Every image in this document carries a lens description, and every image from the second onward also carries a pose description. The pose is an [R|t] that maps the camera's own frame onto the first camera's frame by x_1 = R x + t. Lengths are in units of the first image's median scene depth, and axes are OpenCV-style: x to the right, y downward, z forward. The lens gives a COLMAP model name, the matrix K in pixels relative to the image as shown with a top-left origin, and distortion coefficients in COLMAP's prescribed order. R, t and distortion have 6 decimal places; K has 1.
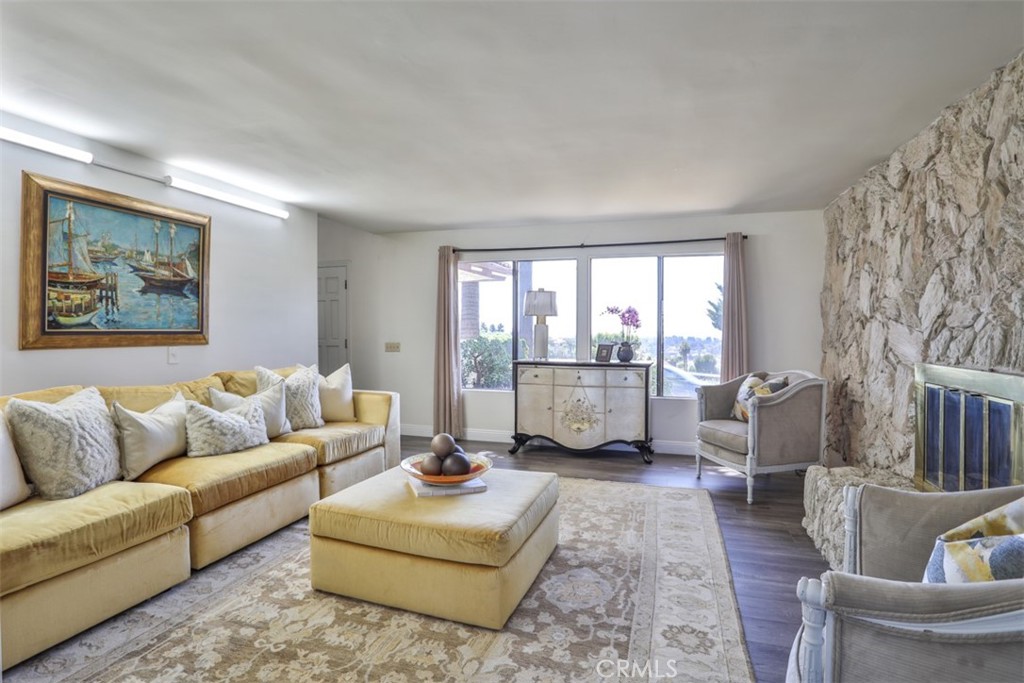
lens RADIAL K [[525.9, 0, 514.0], [0, 525.9, 332.3], [0, 0, 1]] dist [-0.069270, 0.026807]
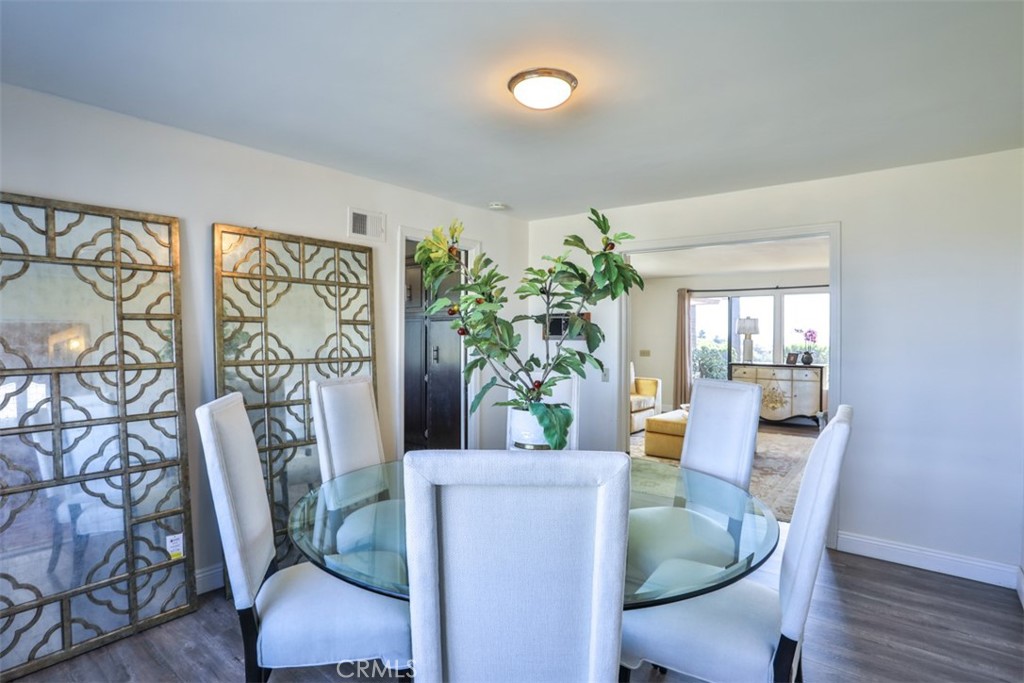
lens RADIAL K [[525.9, 0, 521.7], [0, 525.9, 326.5], [0, 0, 1]] dist [-0.069270, 0.026807]
pose [[0.935802, -0.002584, -0.352517, -0.053315], [-0.005195, 0.999763, -0.021120, -0.027793], [0.352489, 0.021596, 0.935567, -1.076494]]
